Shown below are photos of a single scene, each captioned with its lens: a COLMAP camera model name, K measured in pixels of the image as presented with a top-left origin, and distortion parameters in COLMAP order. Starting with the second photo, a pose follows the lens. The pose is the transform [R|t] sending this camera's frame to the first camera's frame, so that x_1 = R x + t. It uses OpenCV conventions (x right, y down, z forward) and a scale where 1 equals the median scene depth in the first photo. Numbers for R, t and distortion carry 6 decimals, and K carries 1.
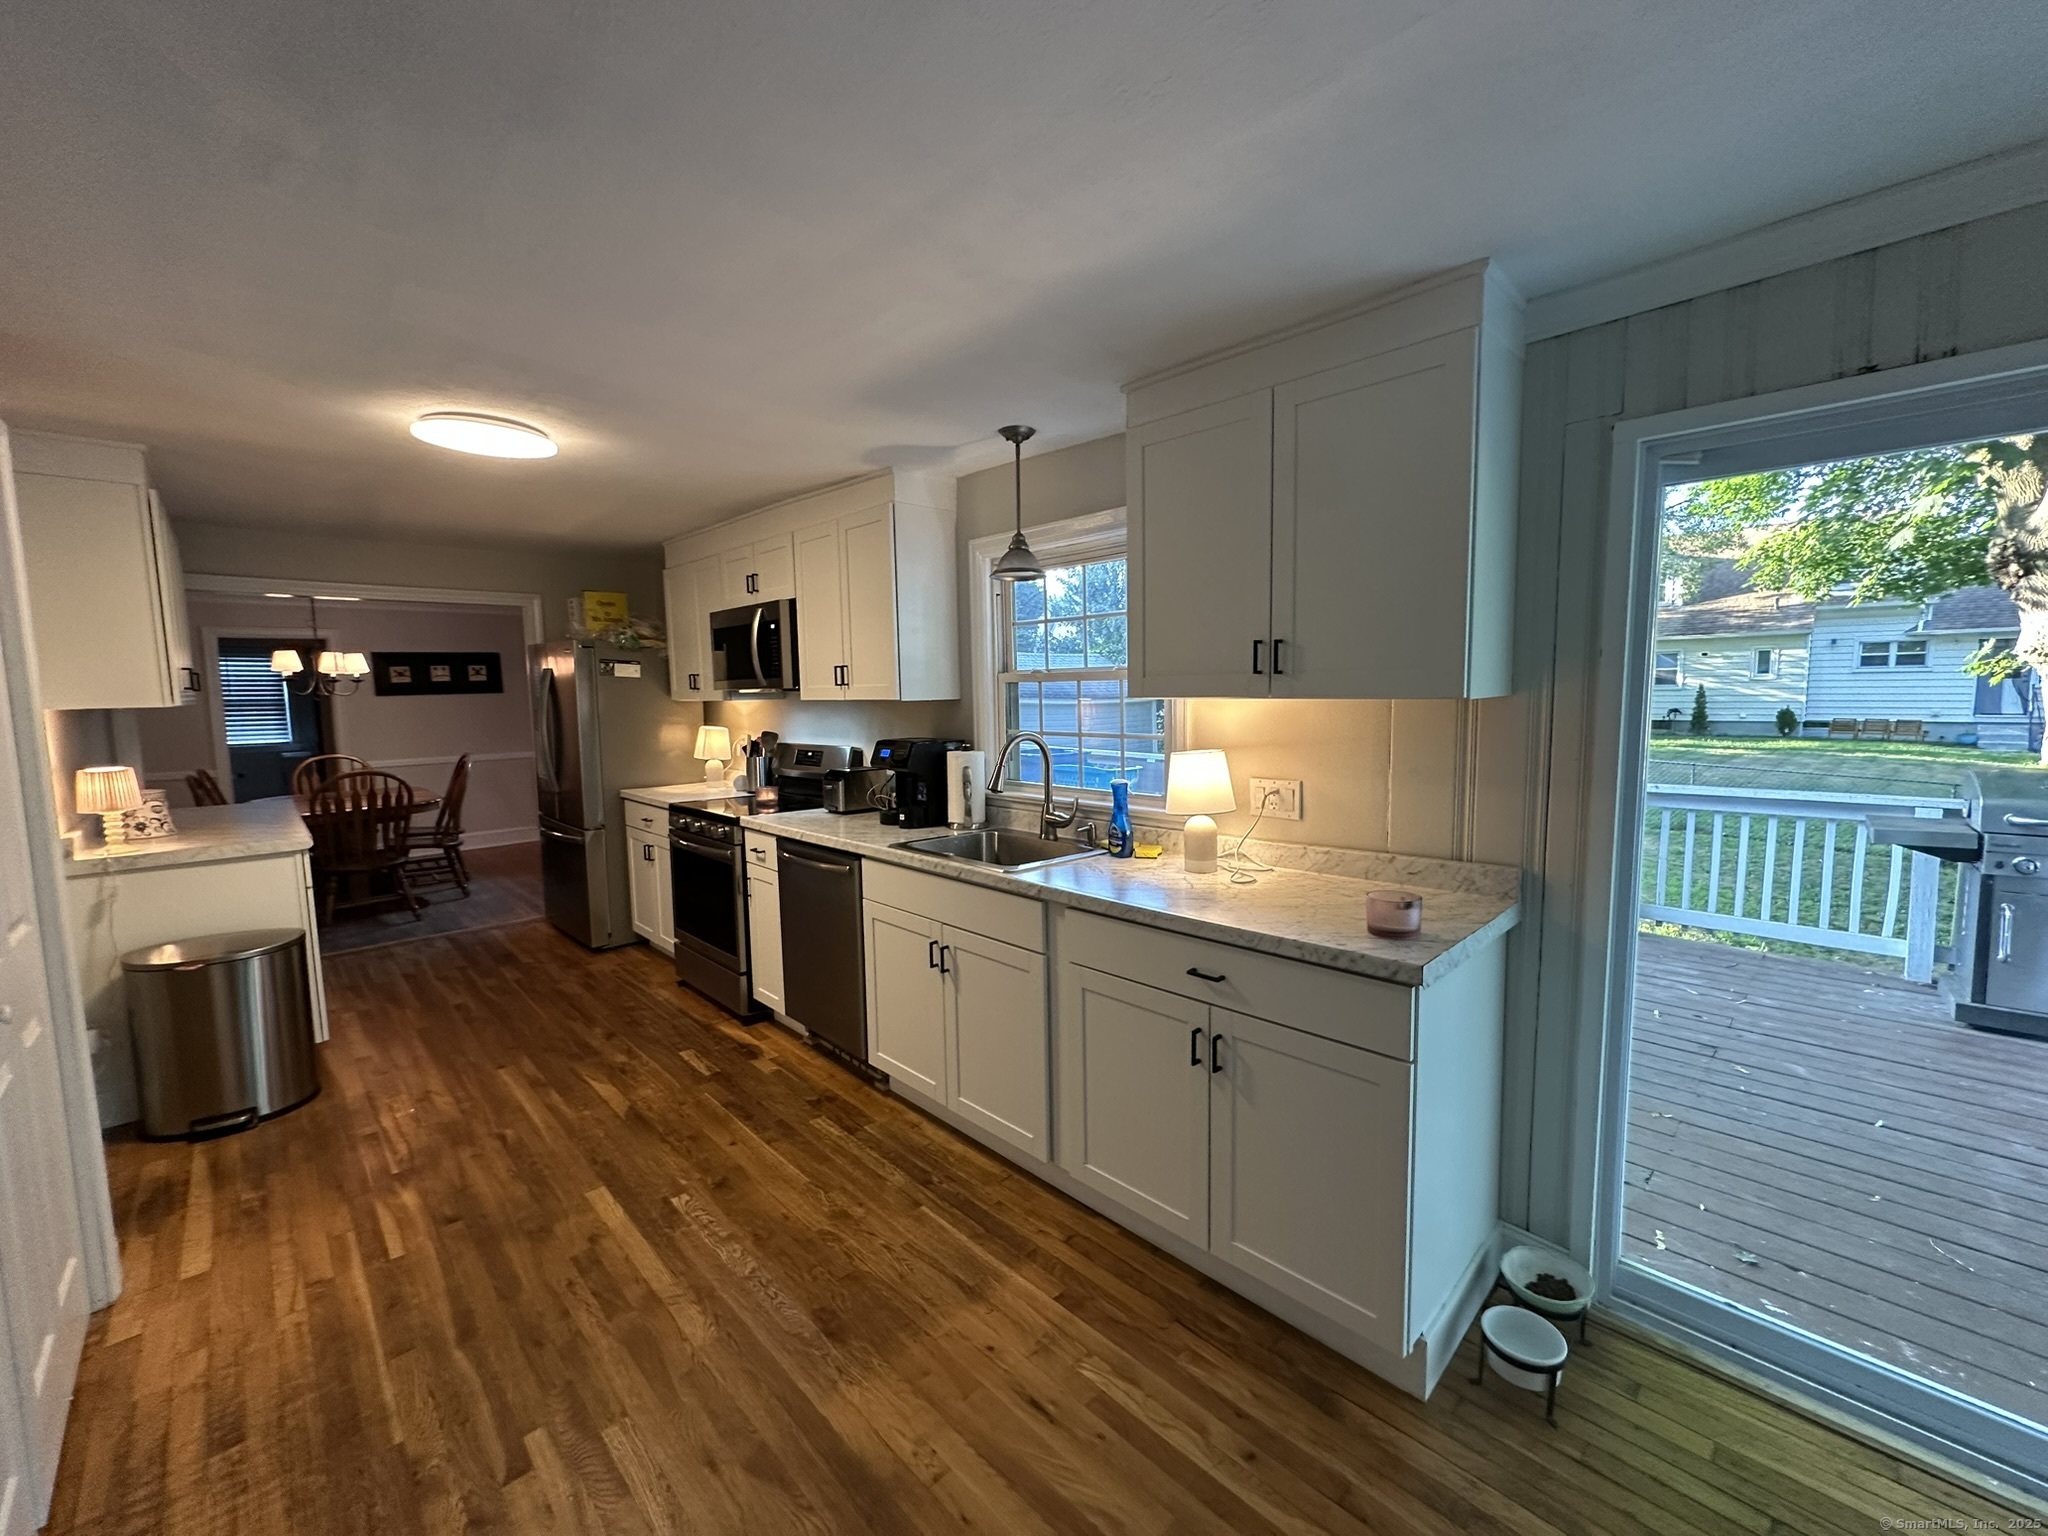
lens RADIAL K [[812.5, 0, 1023.7], [0, 812.5, 763.1], [0, 0, 1]] dist [-0.001934, -0.000063]
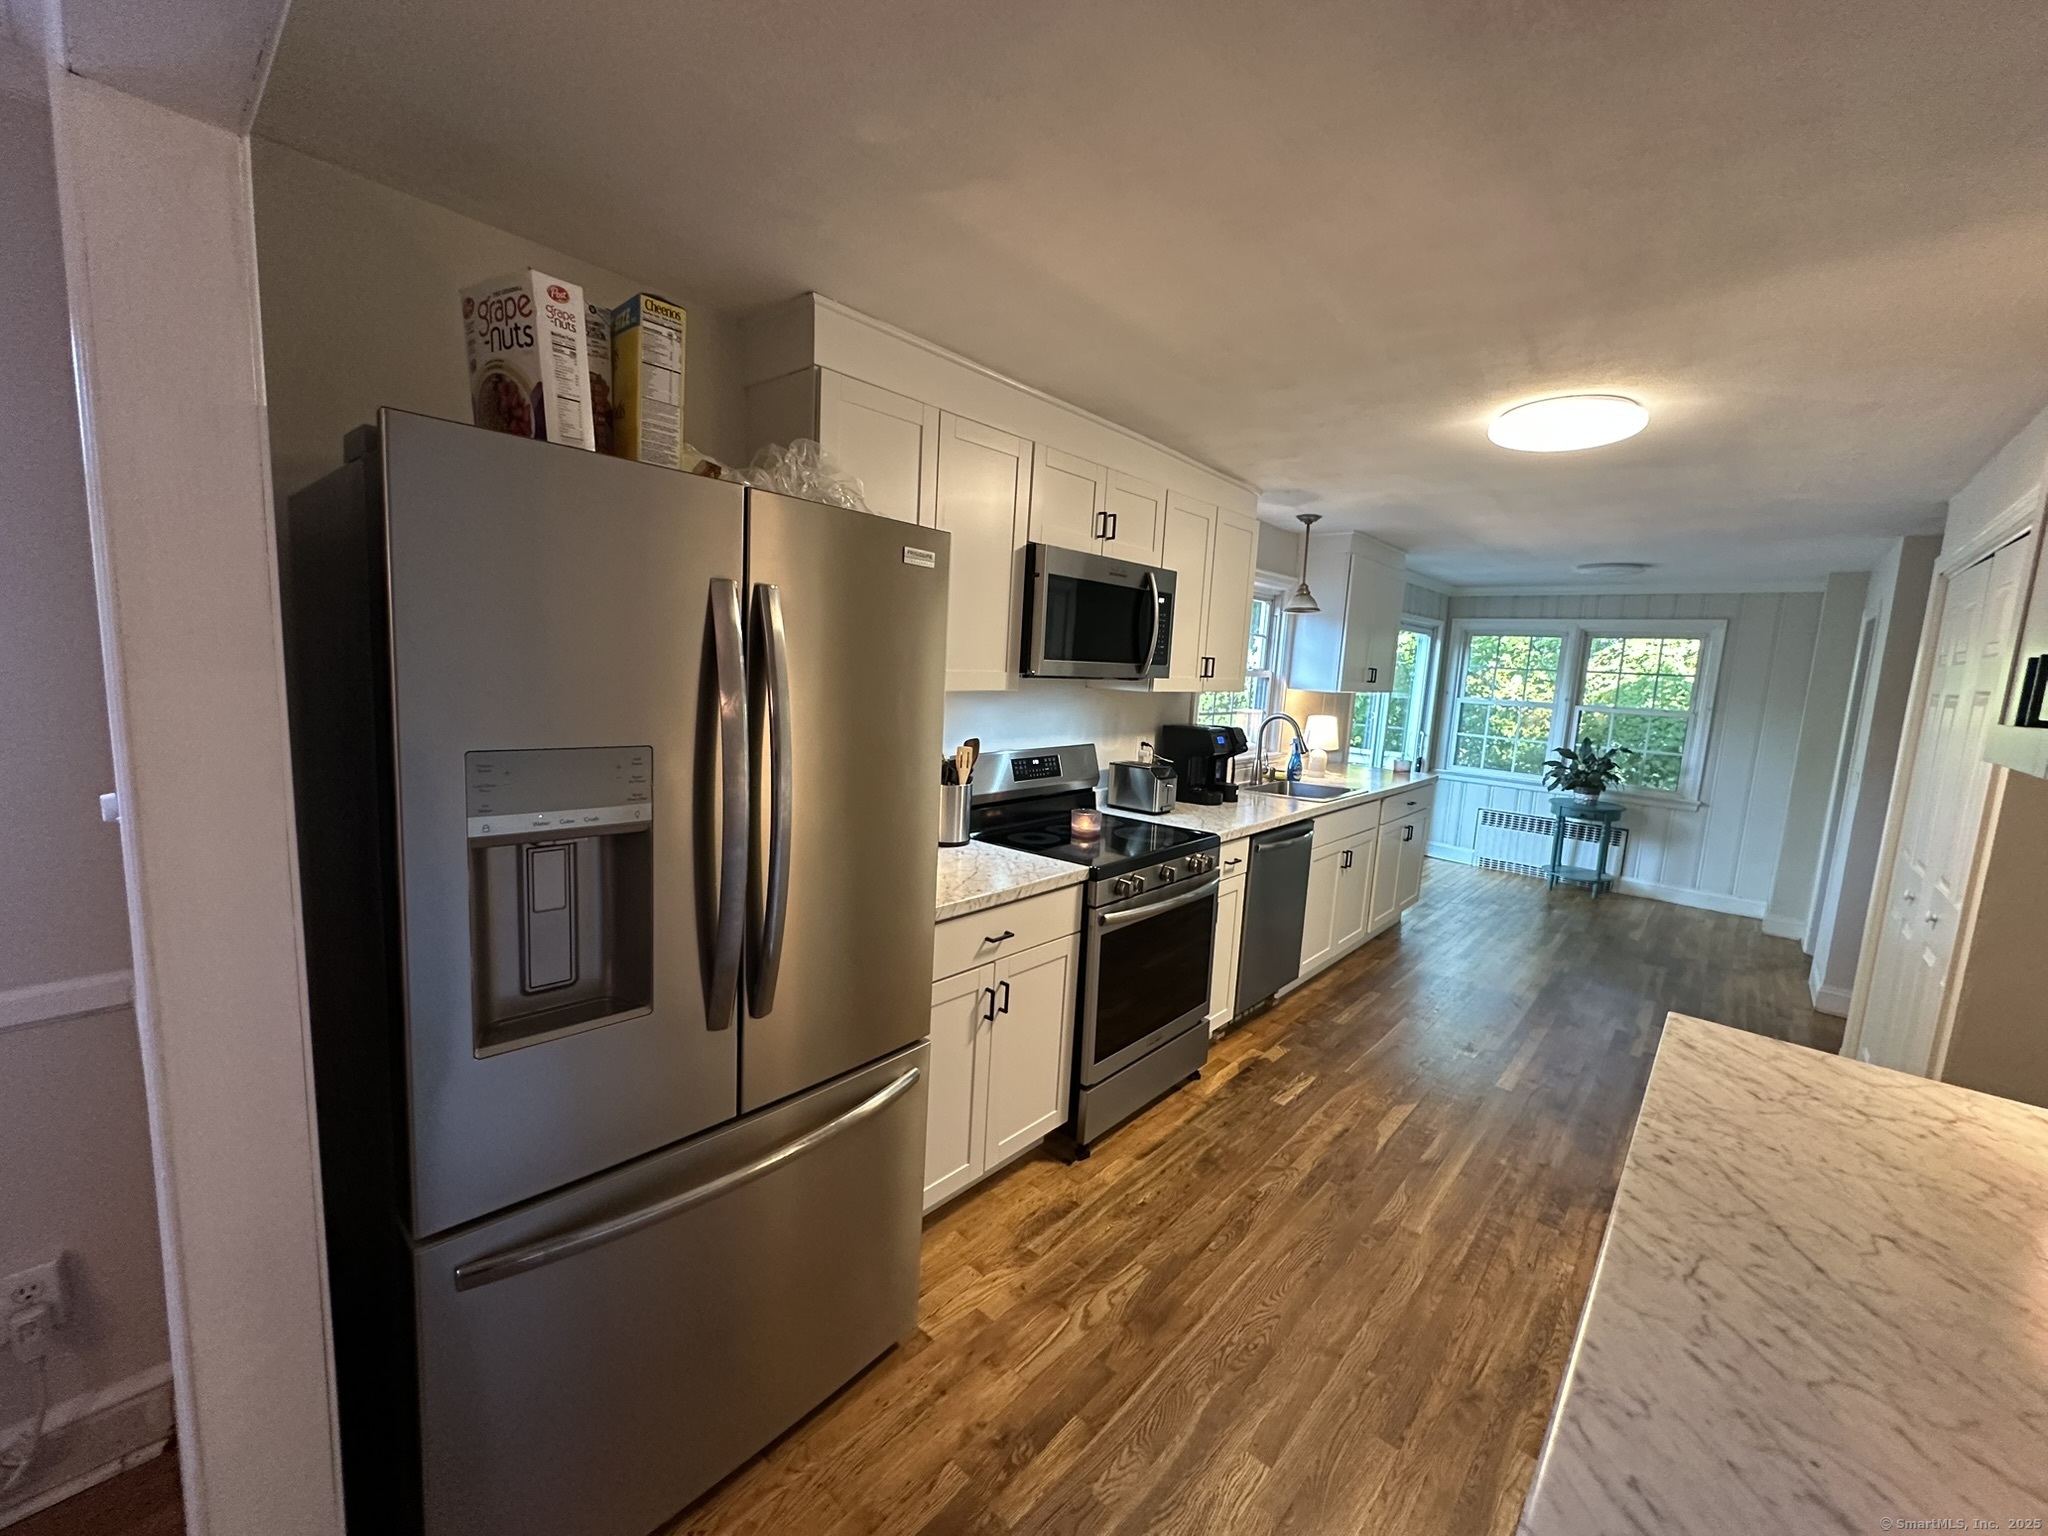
lens RADIAL K [[812.5, 0, 1024.5], [0, 812.5, 767.7], [0, 0, 1]] dist [-0.001934, -0.000063]
pose [[-0.068088, -0.122817, 0.990091, -1.163873], [0.039241, 0.991296, 0.125665, -0.116635], [-0.996907, 0.047408, -0.062676, 1.249695]]
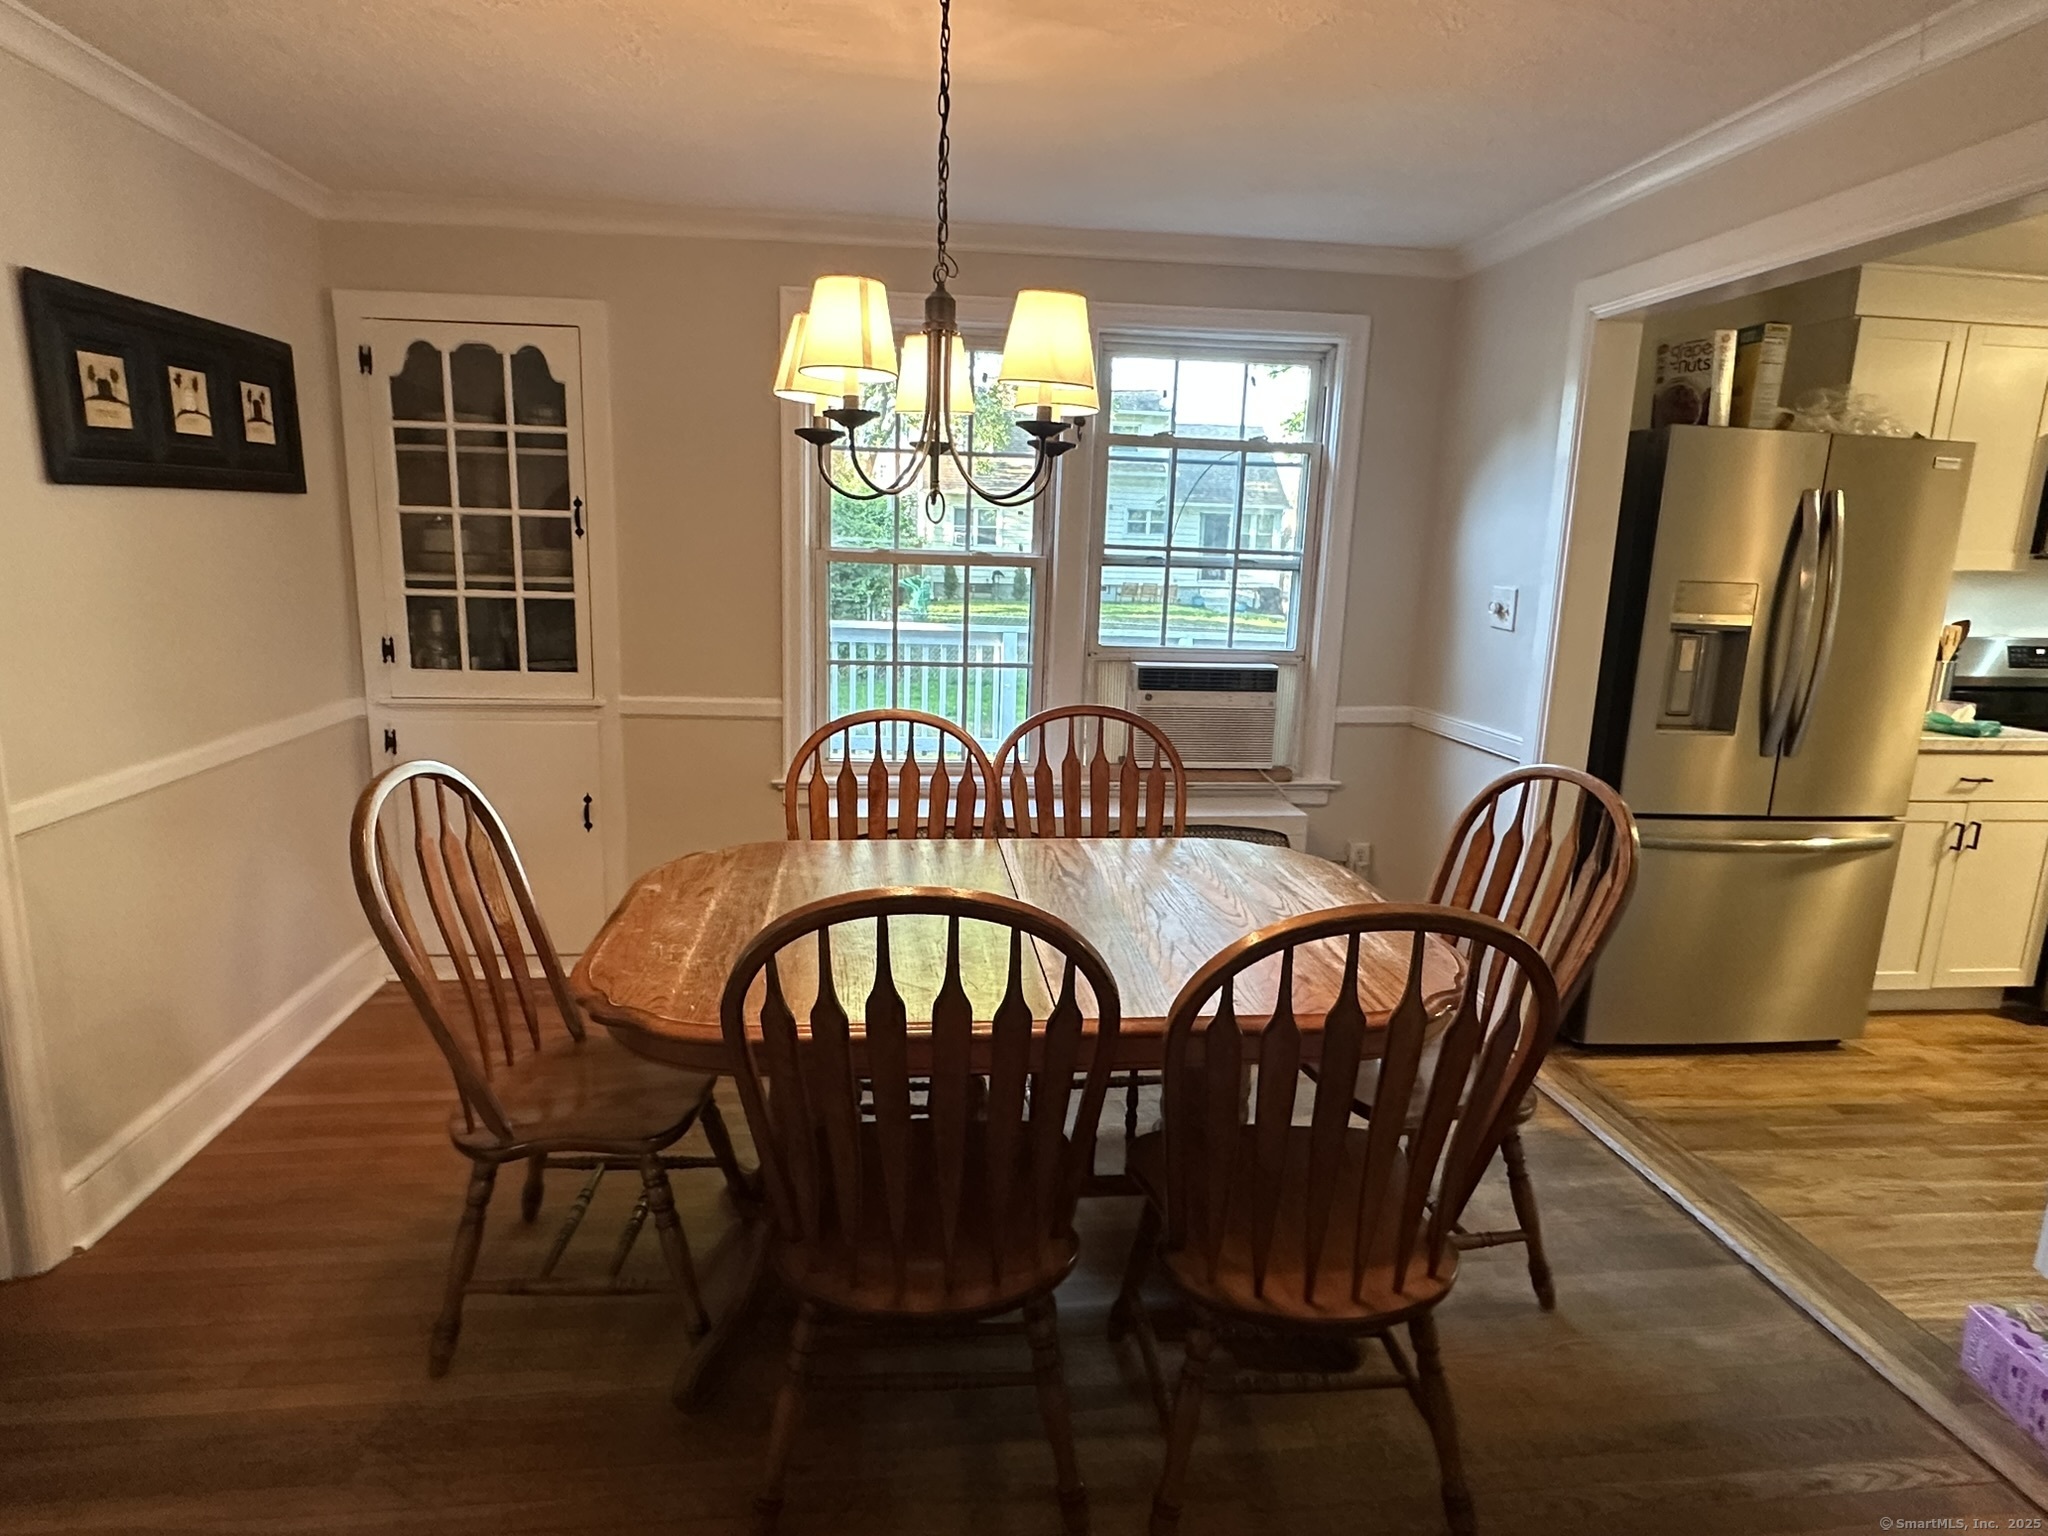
lens RADIAL K [[1137.3, 0, 1020.7], [0, 1137.3, 772.9], [0, 0, 1]] dist [-0.004757, -0.001377]
pose [[0.616267, -0.126504, 0.777310, -1.855493], [0.034919, 0.990433, 0.133504, -0.081266], [-0.786762, -0.055131, 0.614789, 1.285196]]
